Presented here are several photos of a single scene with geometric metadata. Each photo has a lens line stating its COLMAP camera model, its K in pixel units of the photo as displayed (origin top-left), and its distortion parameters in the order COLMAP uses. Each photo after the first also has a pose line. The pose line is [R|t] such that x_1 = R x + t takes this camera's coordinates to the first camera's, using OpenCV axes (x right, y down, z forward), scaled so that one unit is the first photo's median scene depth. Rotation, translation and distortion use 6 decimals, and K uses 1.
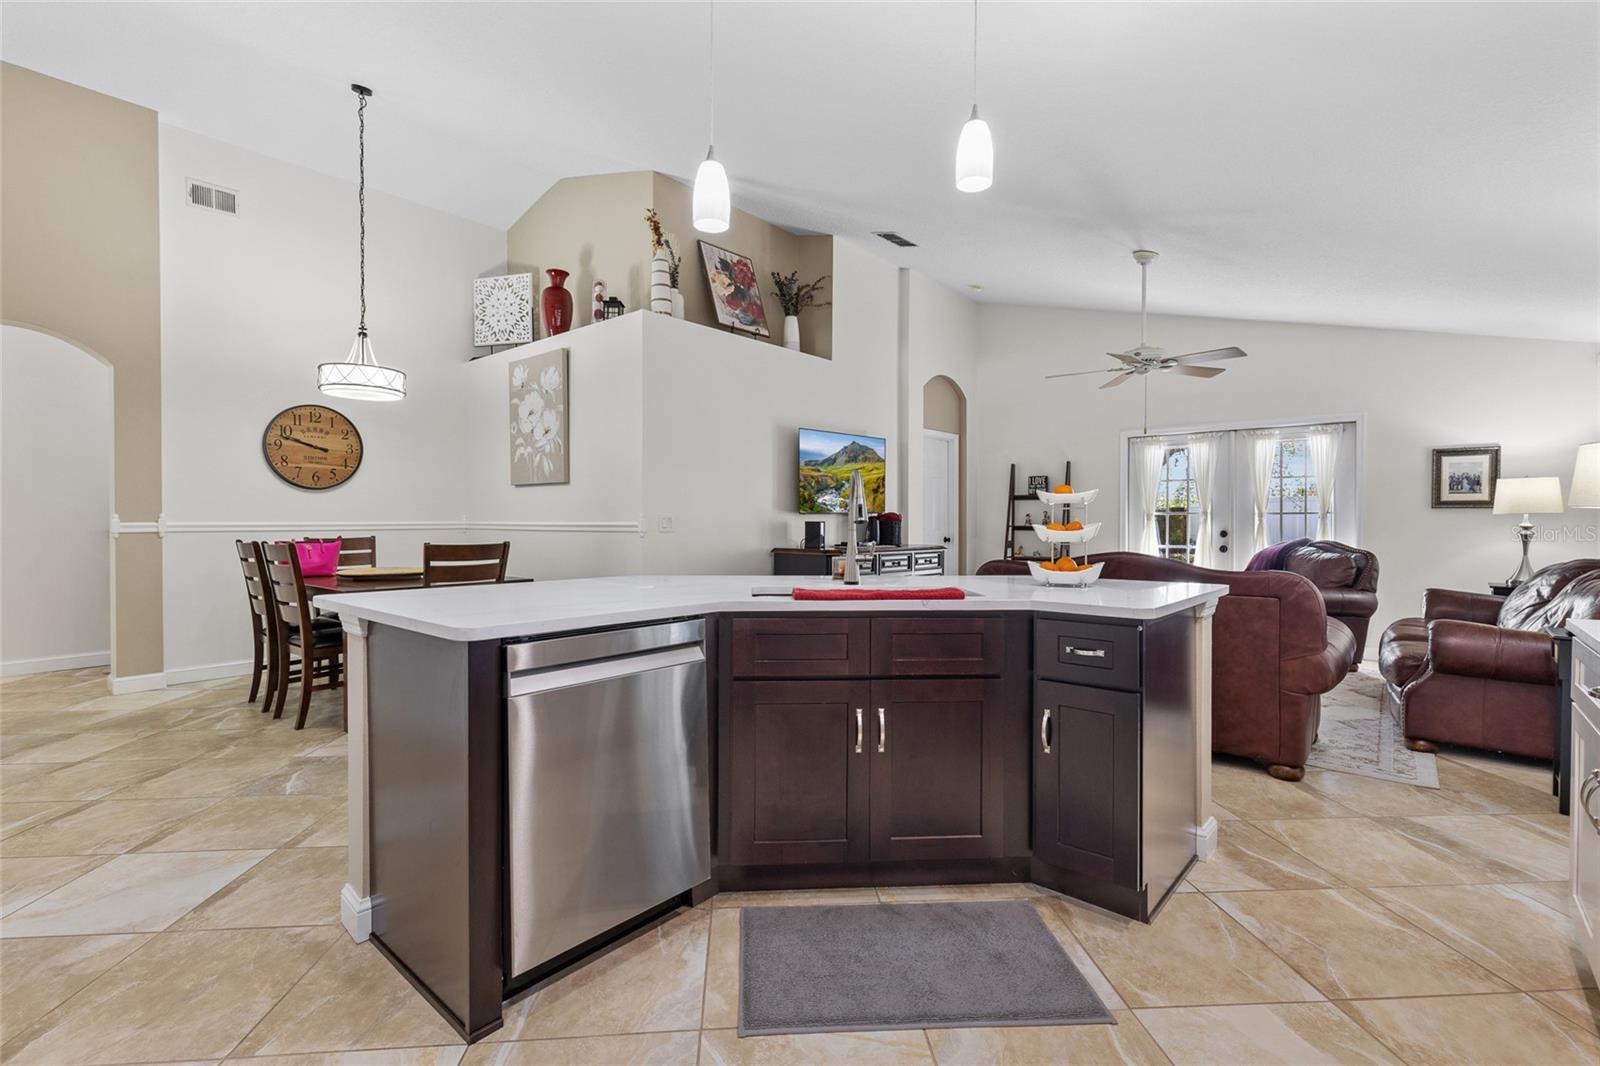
lens RADIAL K [[725.8, 0, 804.5], [0, 725.8, 531.8], [0, 0, 1]] dist [0.005564, 0.000831]
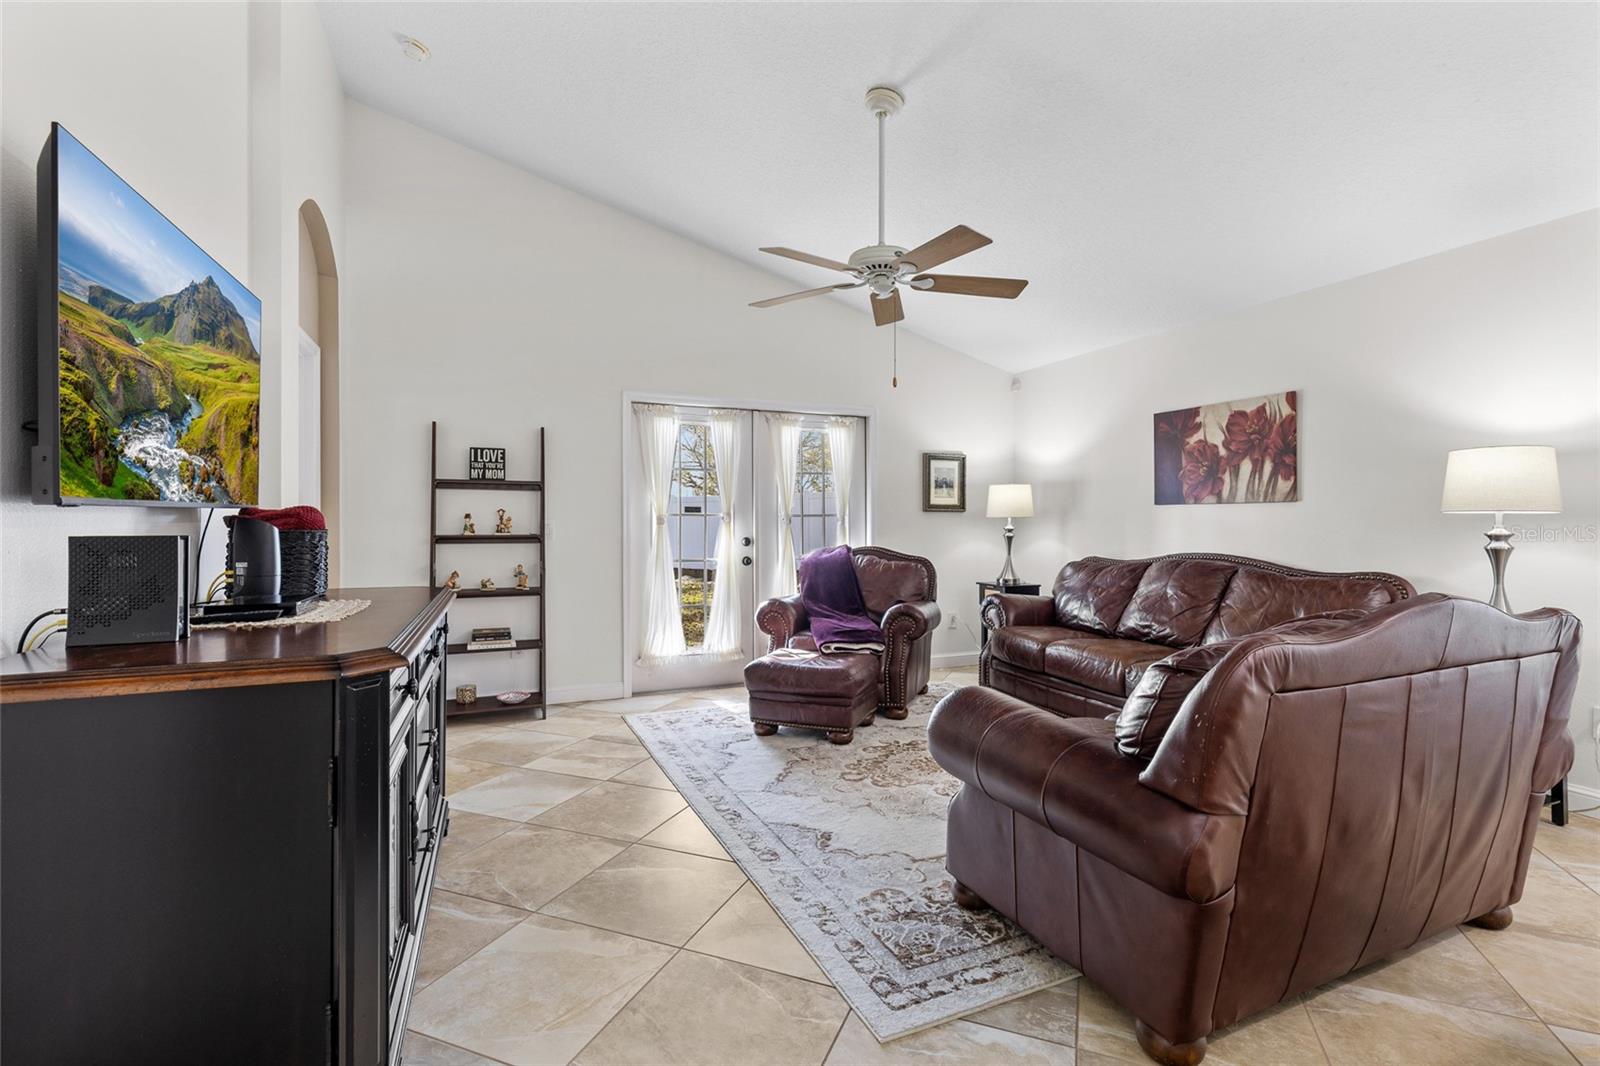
lens RADIAL K [[725.8, 0, 803.4], [0, 725.8, 519.2], [0, 0, 1]] dist [0.005564, 0.000831]
pose [[0.444157, 0.002694, 0.895945, -0.113849], [0.015516, 0.999822, -0.010698, -0.013956], [-0.895815, 0.018653, 0.444036, 0.720445]]
